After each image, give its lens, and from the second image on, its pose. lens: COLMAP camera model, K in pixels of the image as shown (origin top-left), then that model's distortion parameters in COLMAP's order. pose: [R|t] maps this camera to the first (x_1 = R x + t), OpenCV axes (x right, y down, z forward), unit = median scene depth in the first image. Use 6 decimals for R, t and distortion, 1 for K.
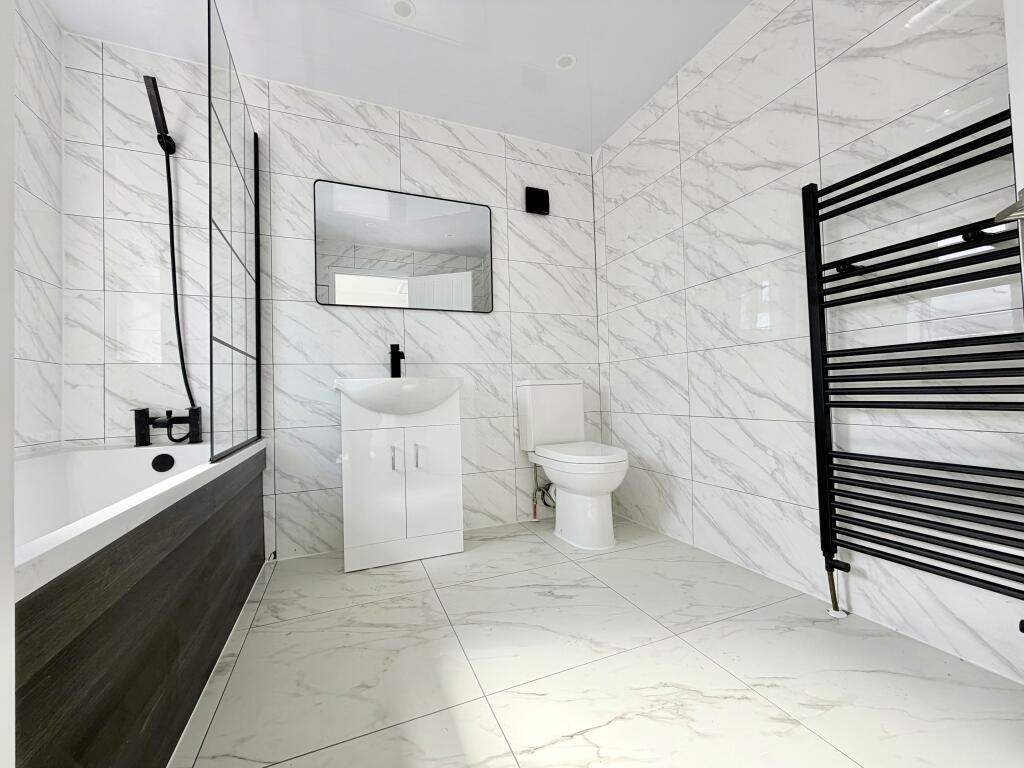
lens RADIAL K [[410.1, 0, 509.4], [0, 410.1, 382.9], [0, 0, 1]] dist [0.003620, 0.000606]
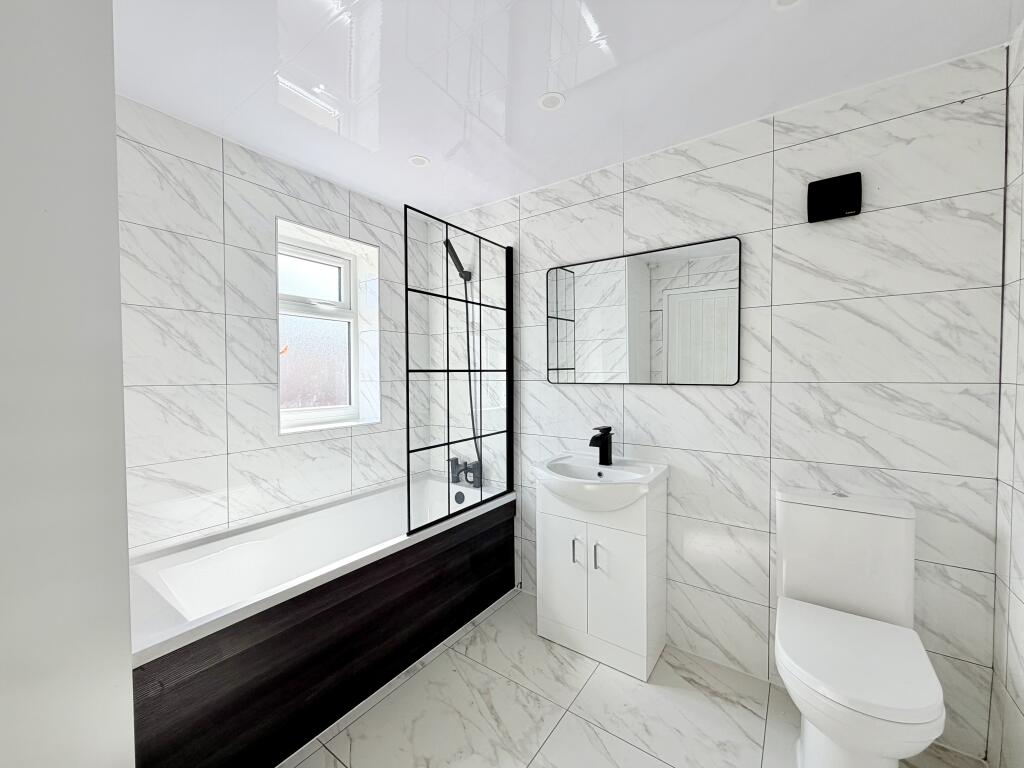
lens RADIAL K [[410.1, 0, 509.2], [0, 410.1, 384.3], [0, 0, 1]] dist [0.003620, 0.000606]
pose [[0.532154, 0.050355, -0.845149, 0.388530], [0.013074, 0.997622, 0.067672, -0.246823], [0.846546, -0.047061, 0.530231, 0.294094]]
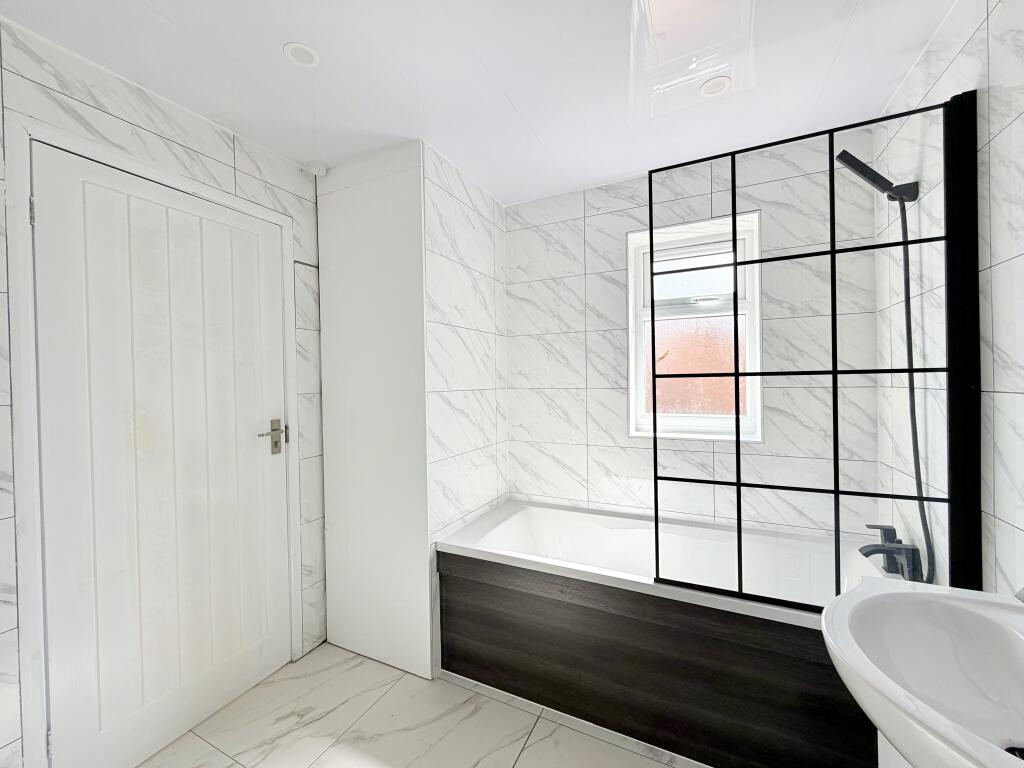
lens RADIAL K [[410.1, 0, 508.9], [0, 410.1, 384.6], [0, 0, 1]] dist [0.003620, 0.000606]
pose [[-0.746560, 0.047475, -0.663622, 0.200465], [0.057435, 0.998326, 0.006806, -0.225060], [0.662834, -0.033034, -0.748037, 0.887587]]
